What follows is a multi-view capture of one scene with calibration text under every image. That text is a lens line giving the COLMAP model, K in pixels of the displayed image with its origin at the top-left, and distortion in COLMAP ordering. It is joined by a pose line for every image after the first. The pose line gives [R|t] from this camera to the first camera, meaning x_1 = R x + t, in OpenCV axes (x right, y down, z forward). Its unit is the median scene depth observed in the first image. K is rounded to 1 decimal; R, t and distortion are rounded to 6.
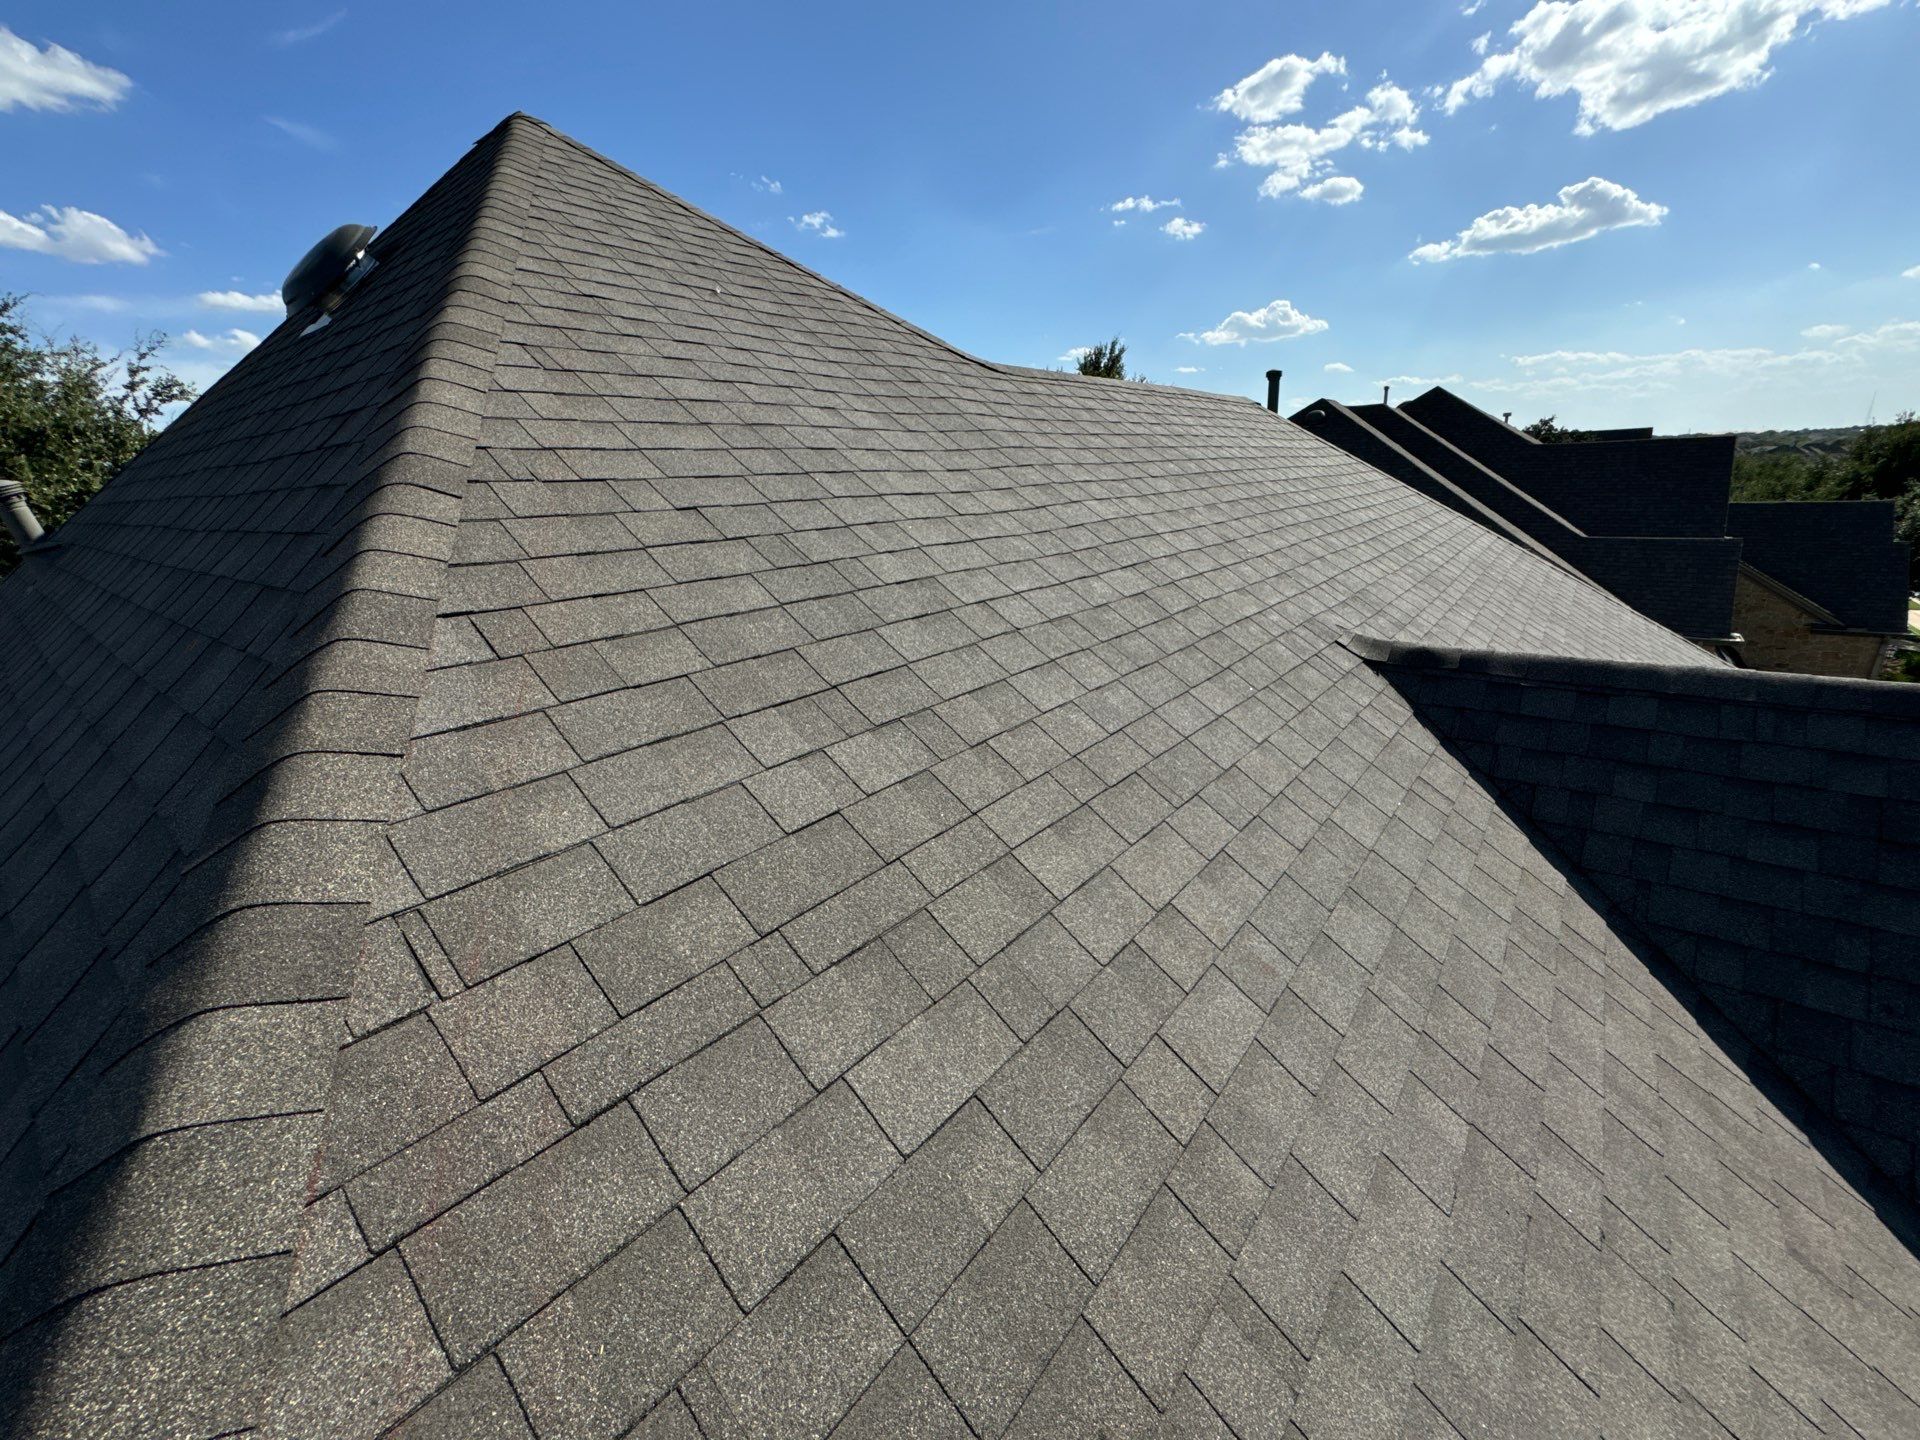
lens RADIAL K [[773.5, 0, 959.1], [0, 773.5, 716.4], [0, 0, 1]] dist [-0.002830, 0.000888]
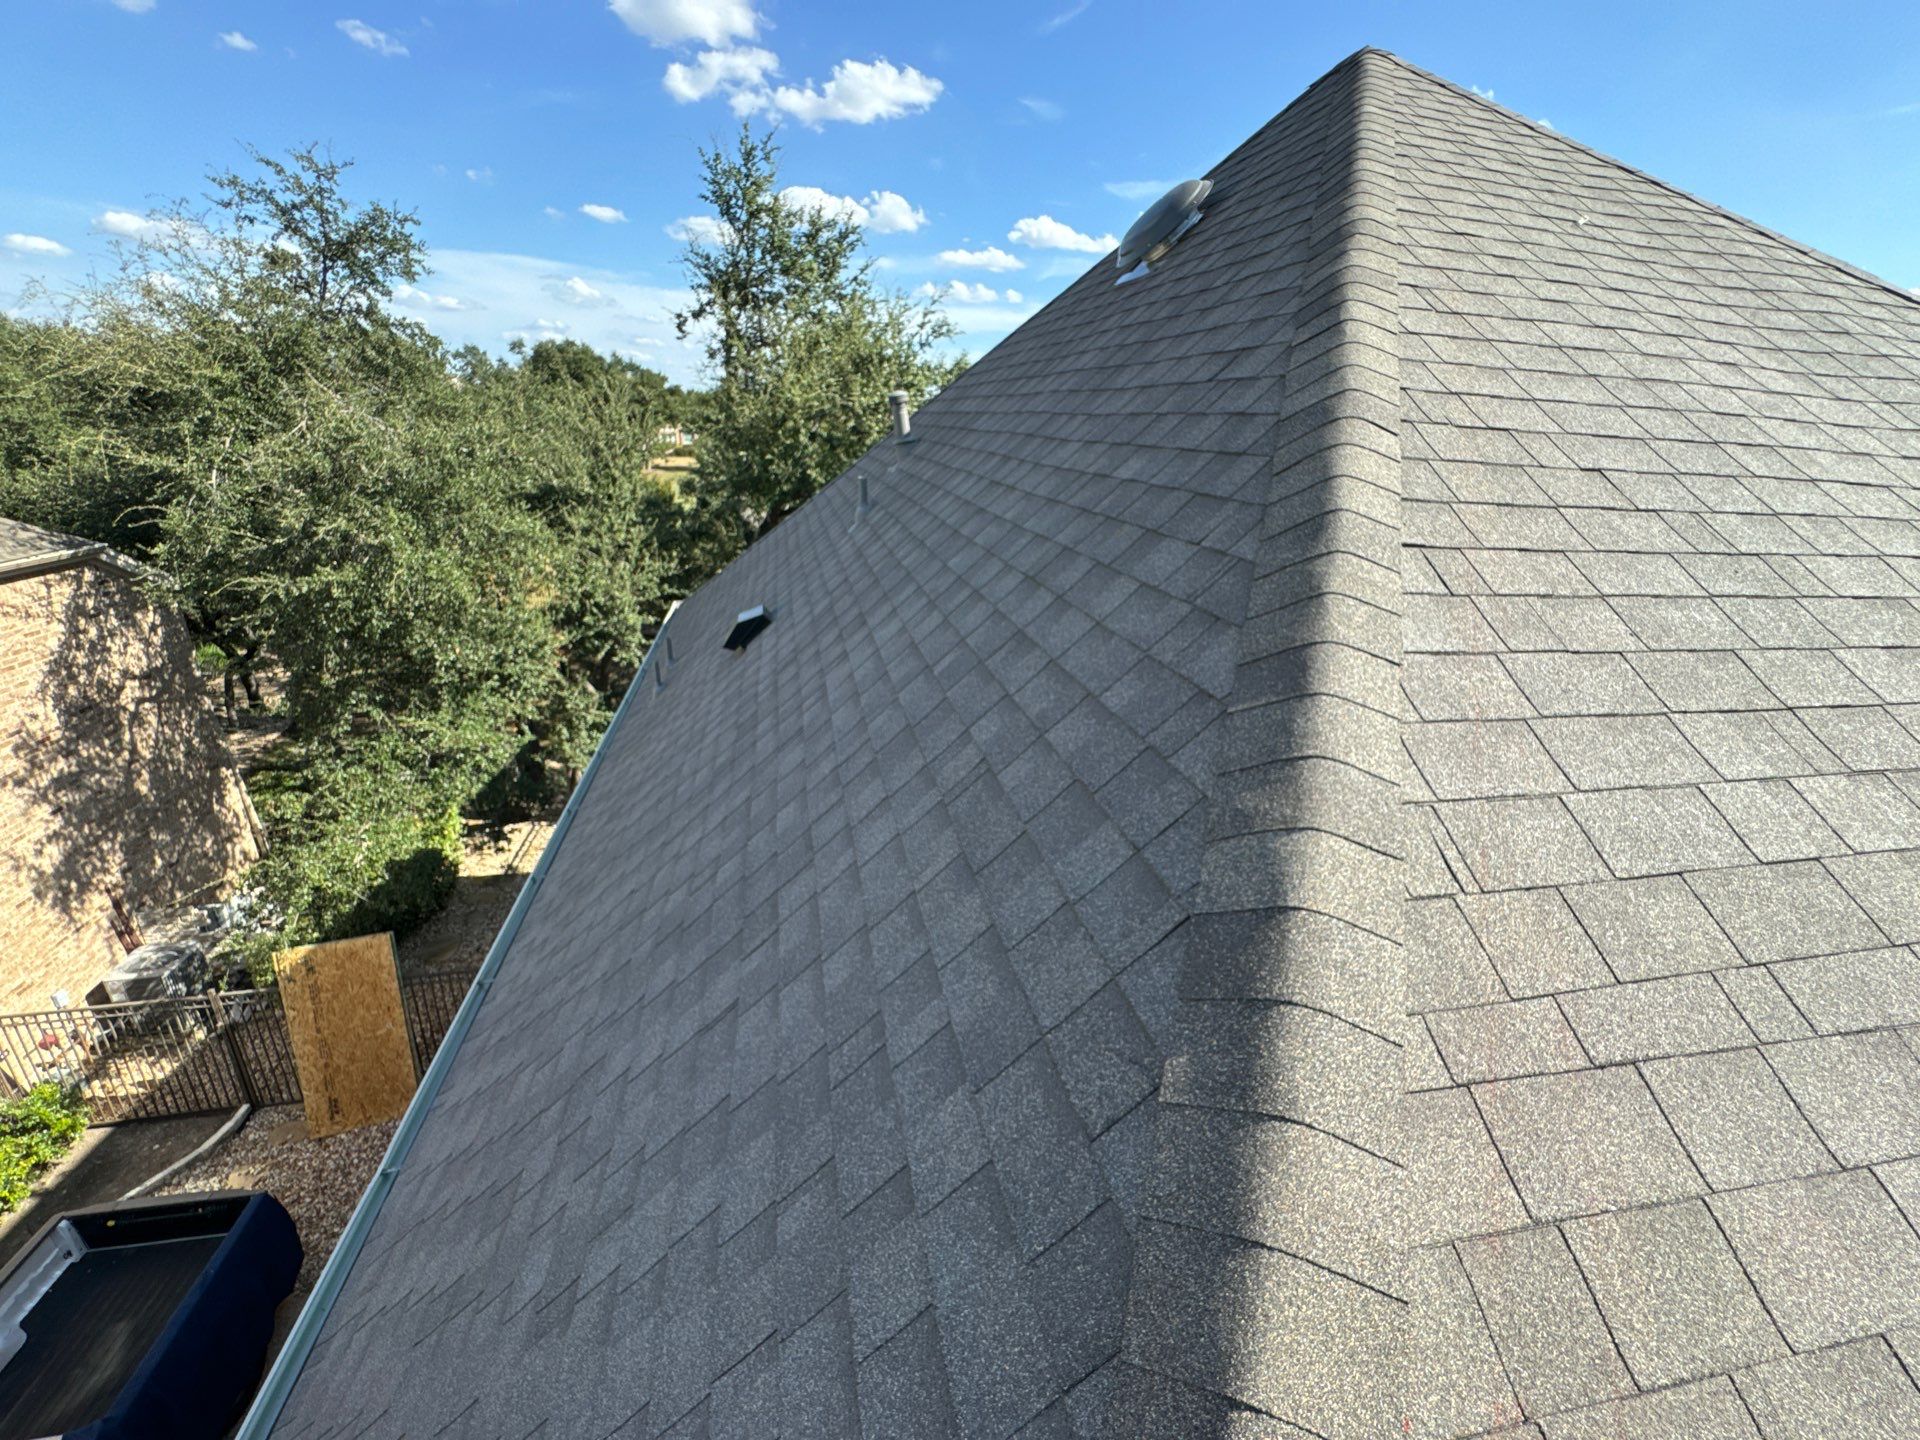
lens RADIAL K [[774.2, 0, 957.1], [0, 774.2, 719.0], [0, 0, 1]] dist [-0.003462, 0.000922]
pose [[0.769144, 0.299562, -0.564518, -0.254064], [-0.266027, 0.953243, 0.143383, 0.061216], [0.581074, 0.039895, 0.812872, -0.124120]]
